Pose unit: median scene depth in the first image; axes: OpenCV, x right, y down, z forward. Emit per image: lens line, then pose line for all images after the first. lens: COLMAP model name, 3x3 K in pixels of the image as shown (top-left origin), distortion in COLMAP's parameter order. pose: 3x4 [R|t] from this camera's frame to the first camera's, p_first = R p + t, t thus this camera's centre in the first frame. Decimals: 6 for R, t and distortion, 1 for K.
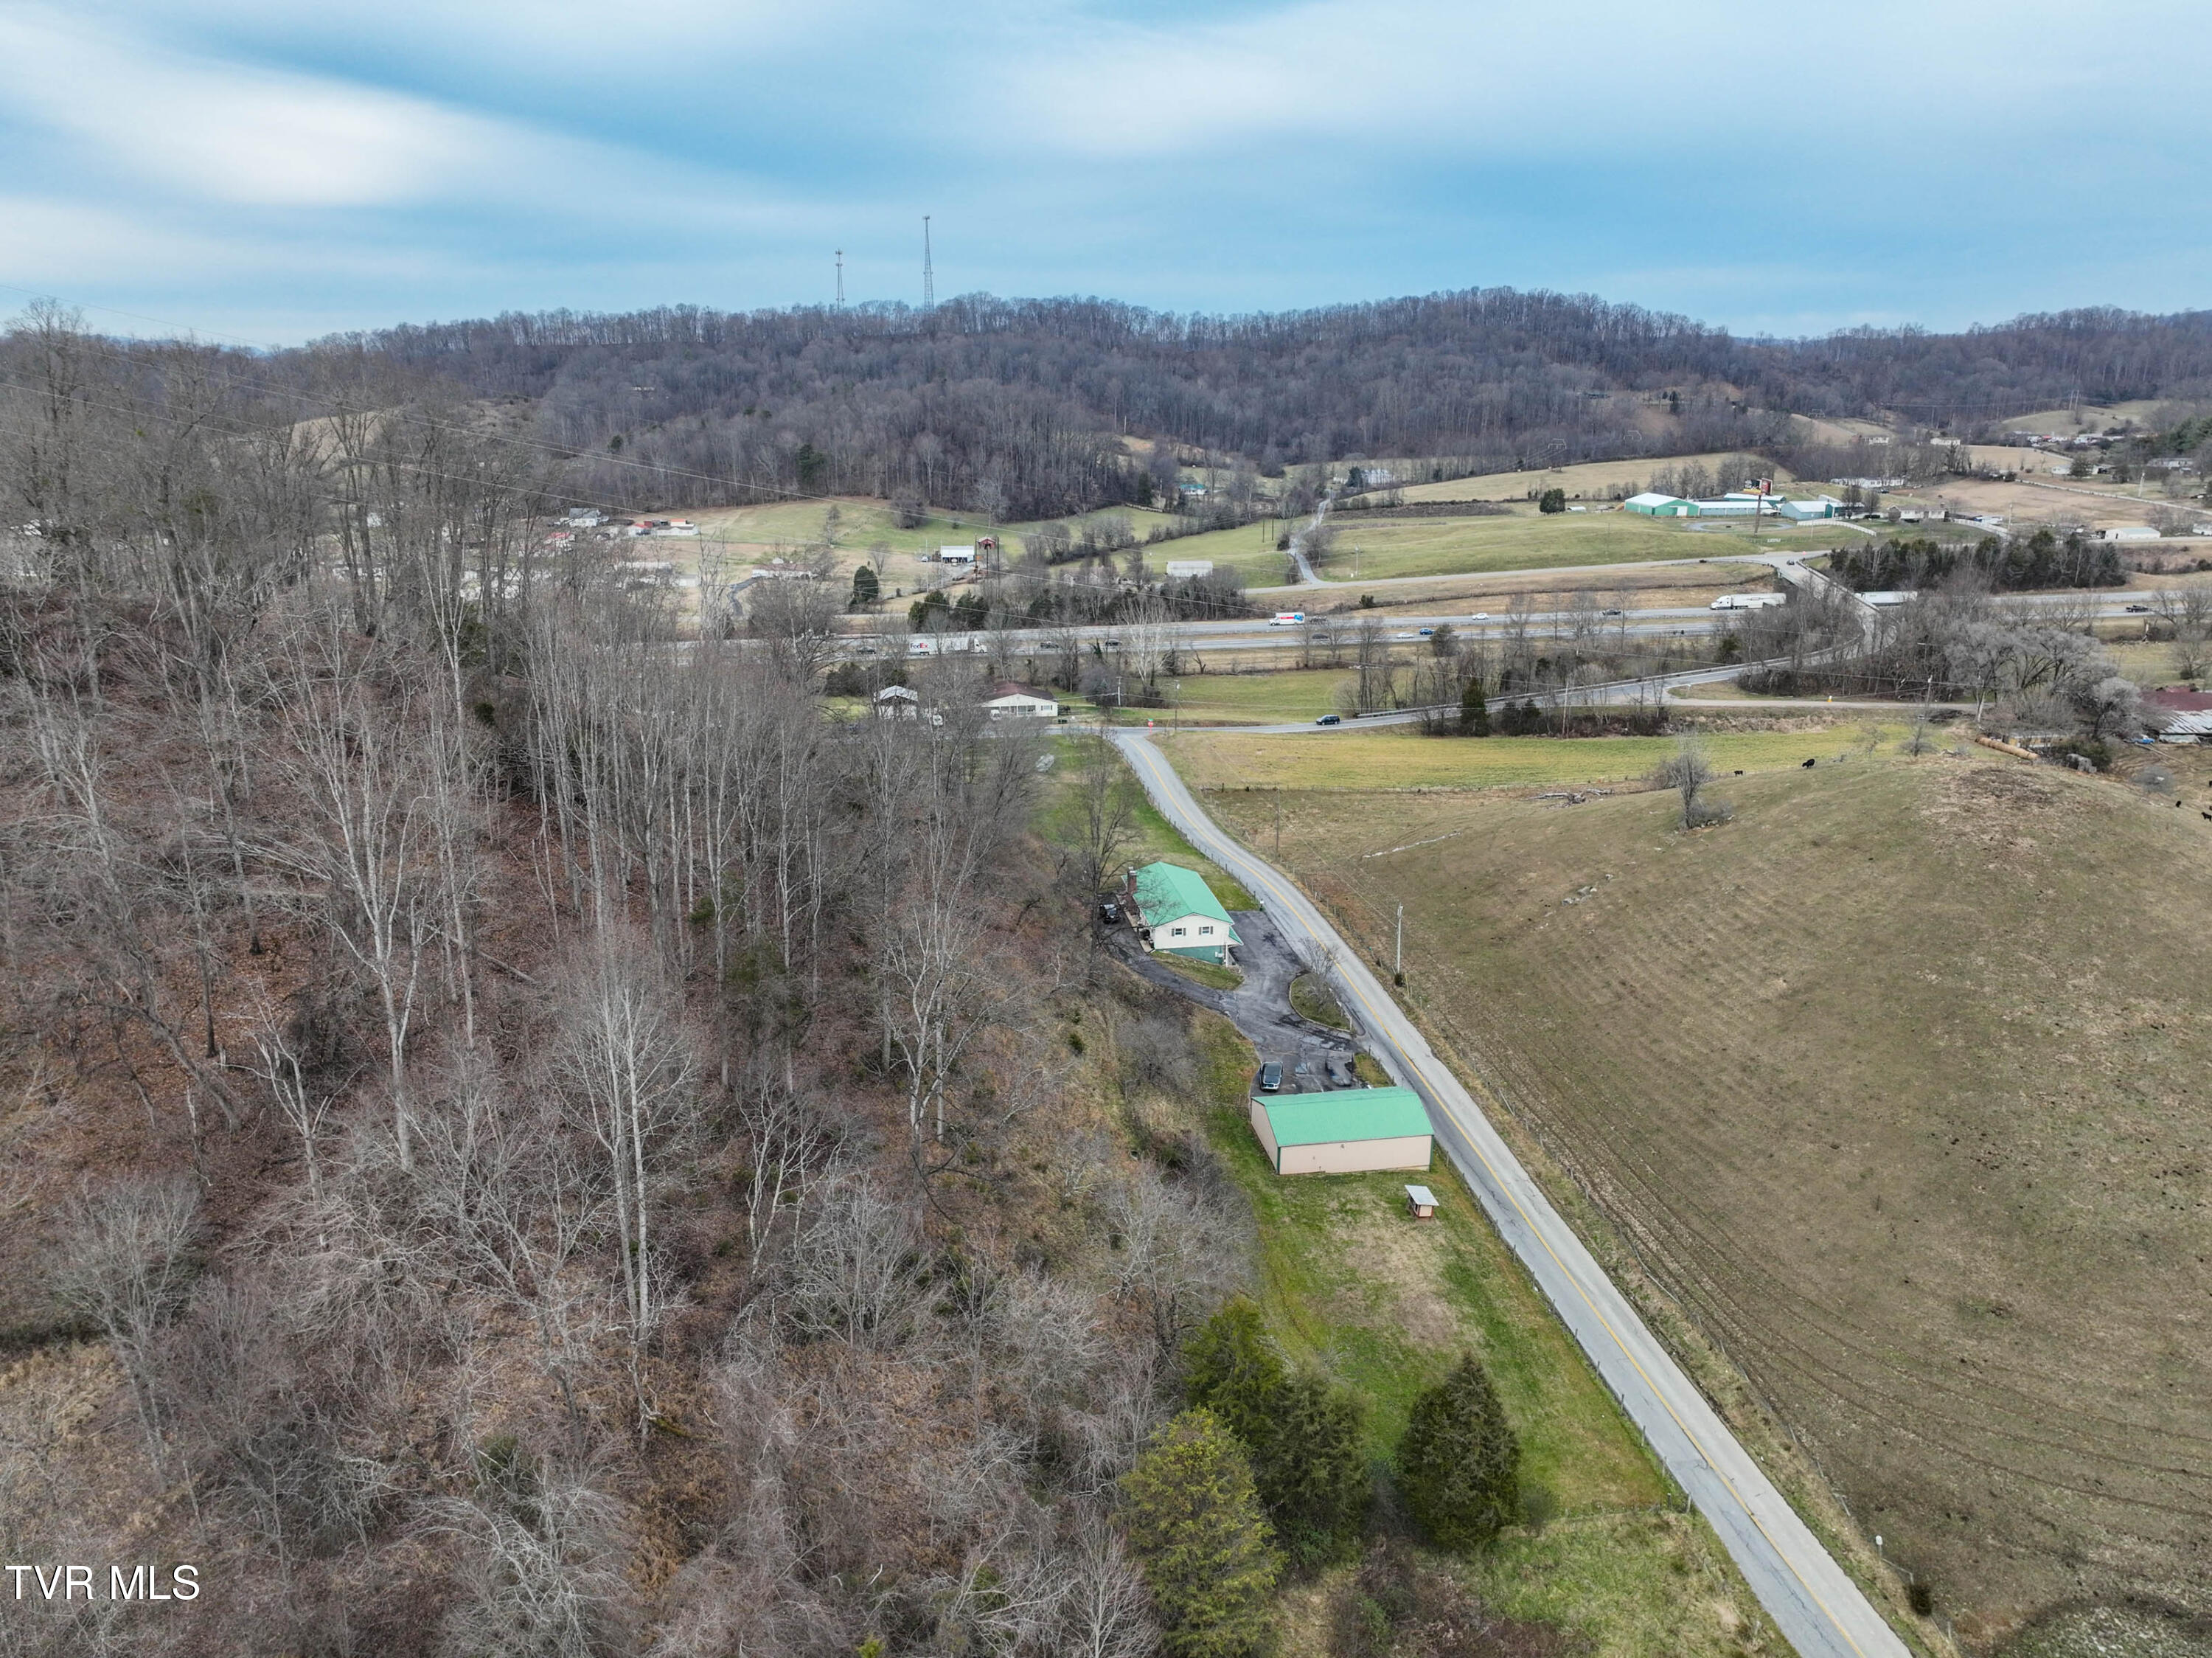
lens RADIAL K [[1557.4, 0, 1108.7], [0, 1557.4, 825.4], [0, 0, 1]] dist [0.000068, 0.016652]
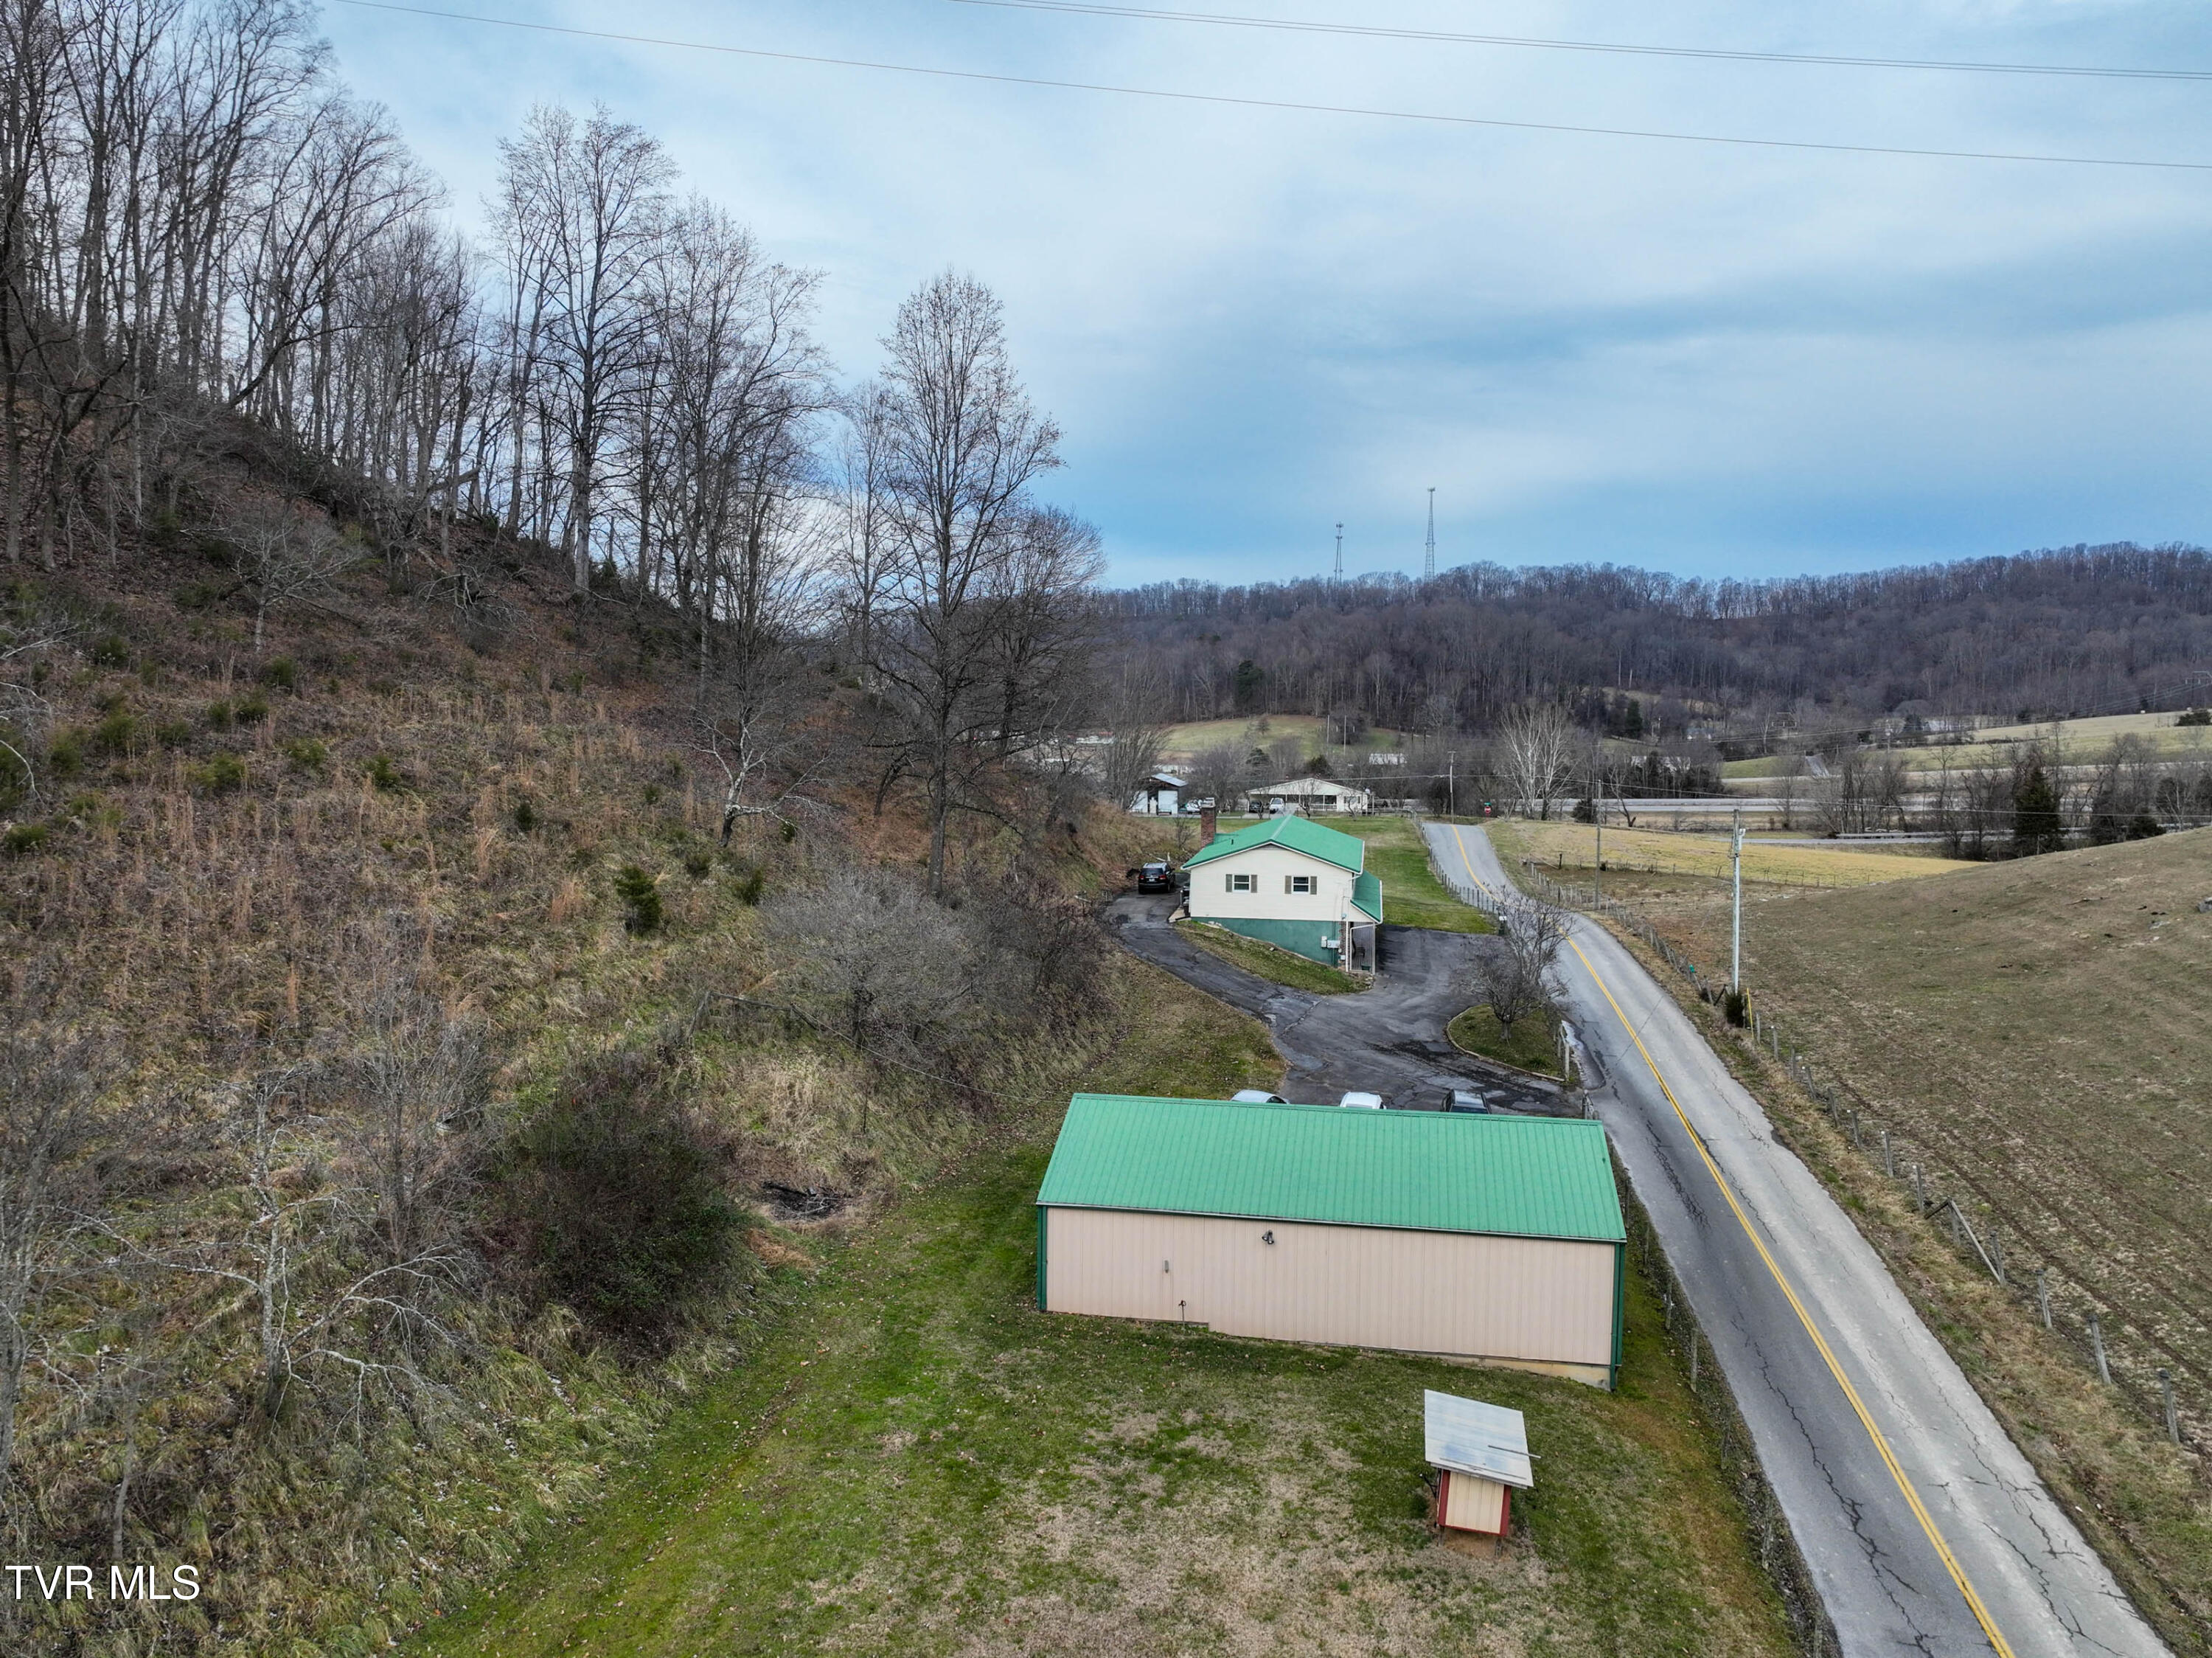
lens RADIAL K [[1557.4, 0, 1100.9], [0, 1557.4, 828.0], [0, 0, 1]] dist [0.000068, 0.016652]
pose [[0.941953, 0.030870, -0.334321, 0.161606], [-0.097455, 0.978032, -0.184272, 0.142495], [0.321289, 0.206157, 0.924269, 0.541453]]
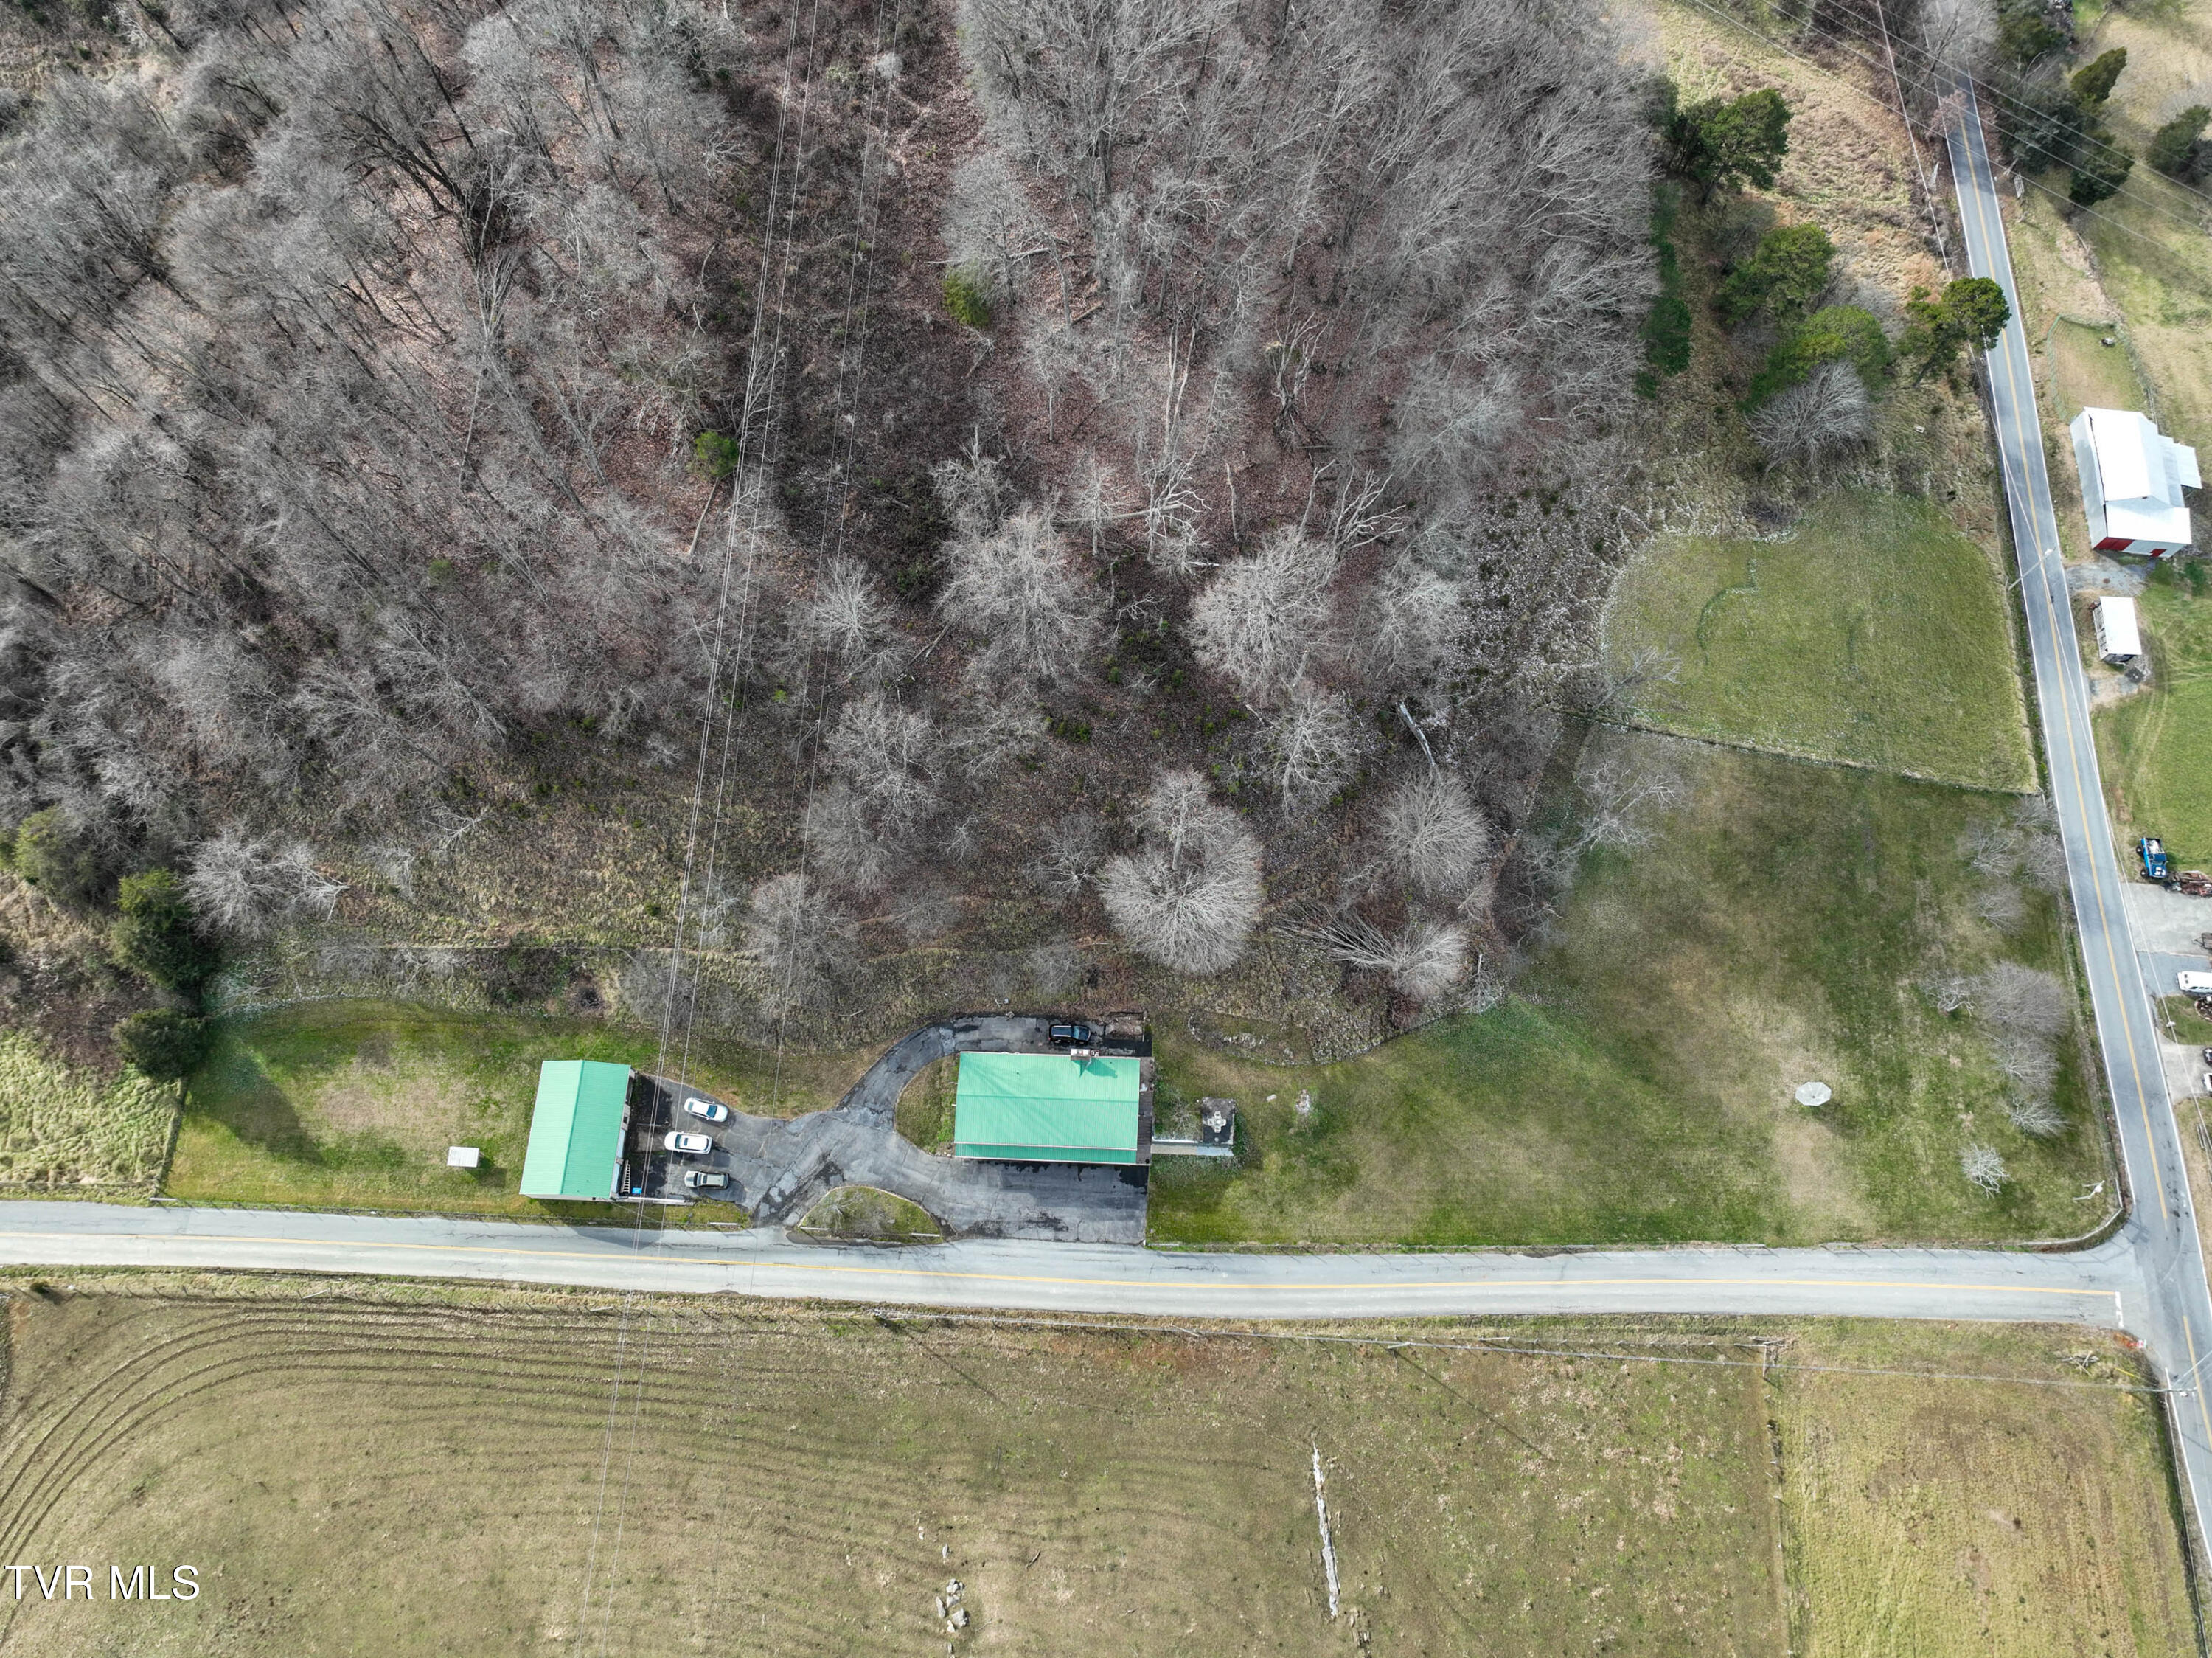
lens RADIAL K [[1557.4, 0, 1115.9], [0, 1557.4, 823.1], [0, 0, 1]] dist [0.000068, 0.016652]
pose [[-0.208373, 0.913193, -0.350229, 0.209985], [-0.301514, 0.280671, 0.911215, -0.854893], [0.930414, 0.295471, 0.216856, 0.829422]]
